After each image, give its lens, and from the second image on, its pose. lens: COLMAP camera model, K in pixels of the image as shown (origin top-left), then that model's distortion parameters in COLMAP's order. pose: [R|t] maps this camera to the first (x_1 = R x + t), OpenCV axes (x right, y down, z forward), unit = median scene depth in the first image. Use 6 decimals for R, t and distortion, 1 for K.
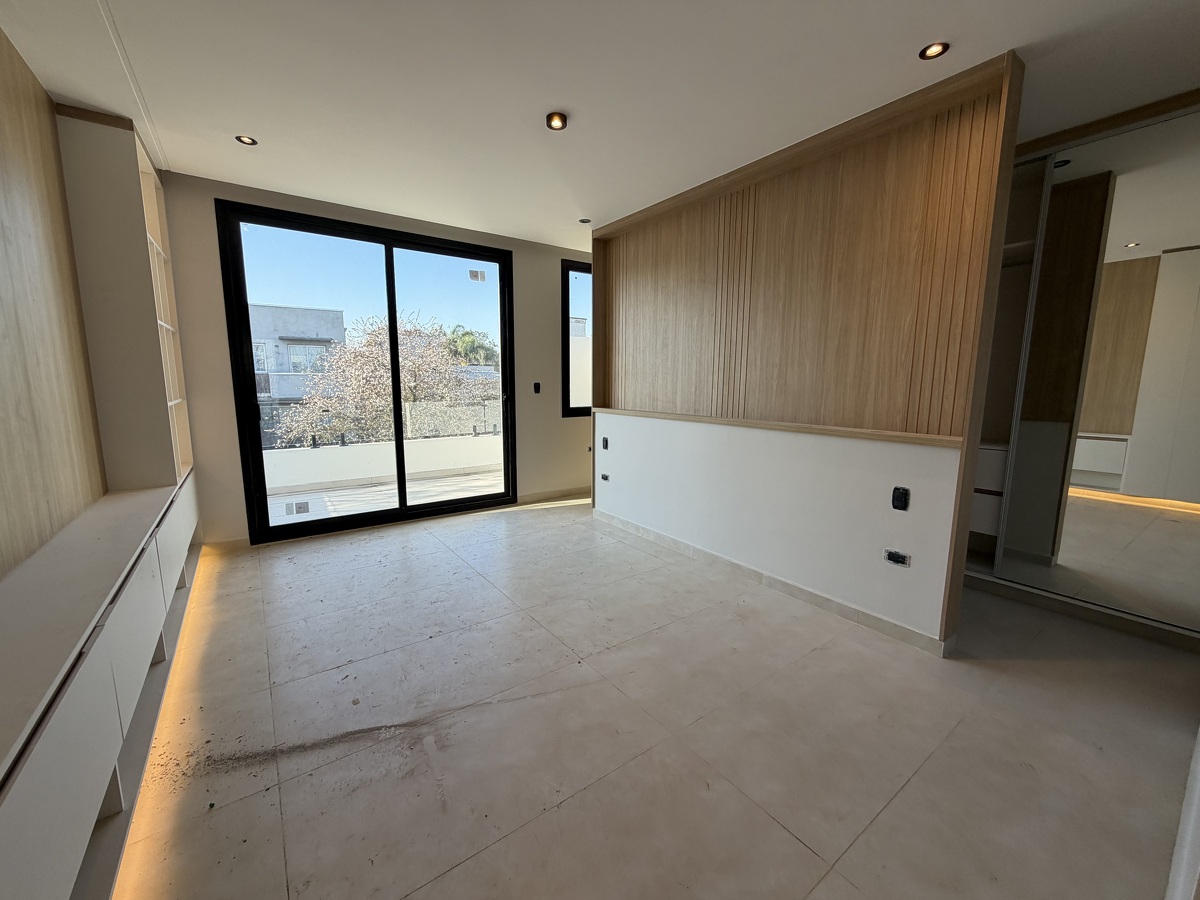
lens RADIAL K [[478.7, 0, 597.2], [0, 478.7, 449.5], [0, 0, 1]] dist [0.000435, -0.000378]
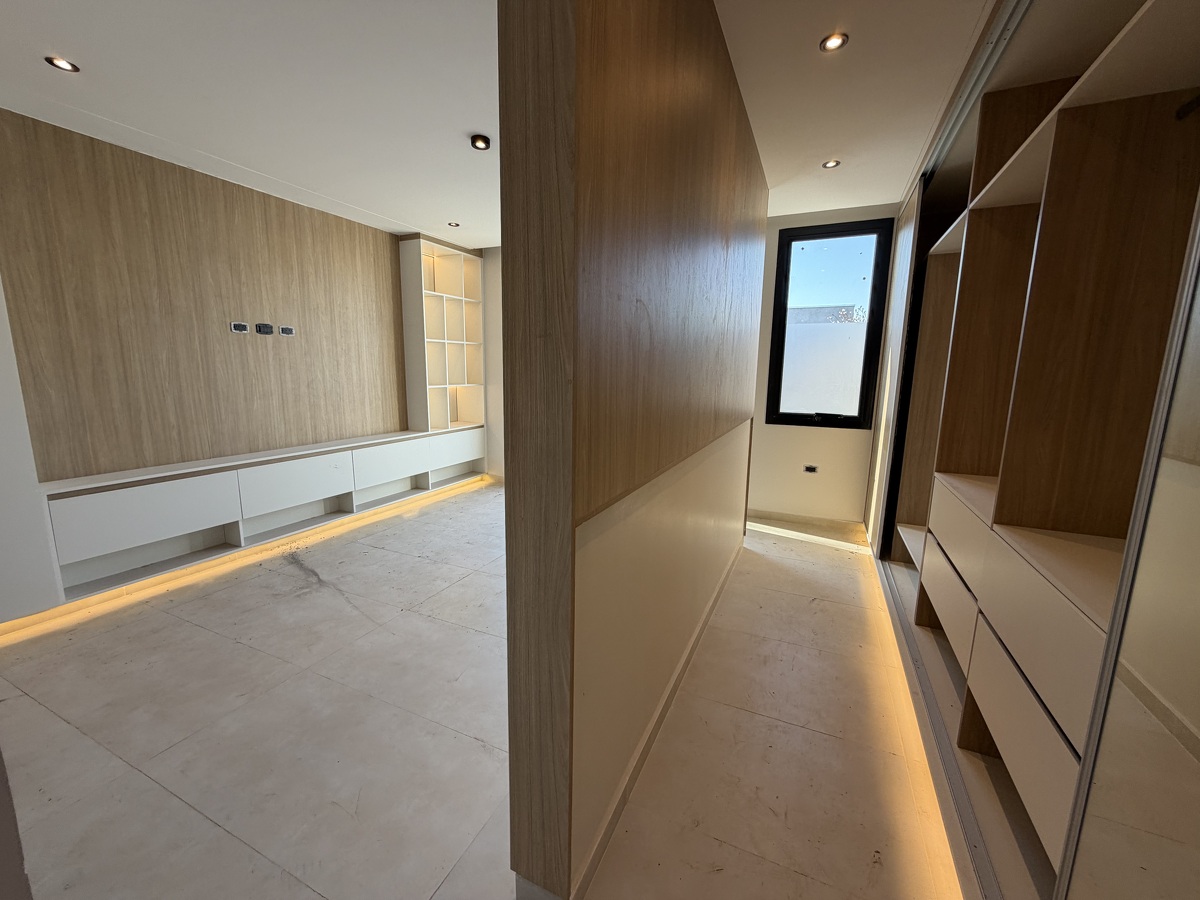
lens RADIAL K [[478.7, 0, 598.9], [0, 478.7, 449.0], [0, 0, 1]] dist [0.000435, -0.000378]
pose [[0.492506, 0.144246, -0.858272, 1.359998], [-0.141645, 0.986306, 0.084483, -0.143862], [0.858705, 0.079962, 0.506193, 0.902963]]
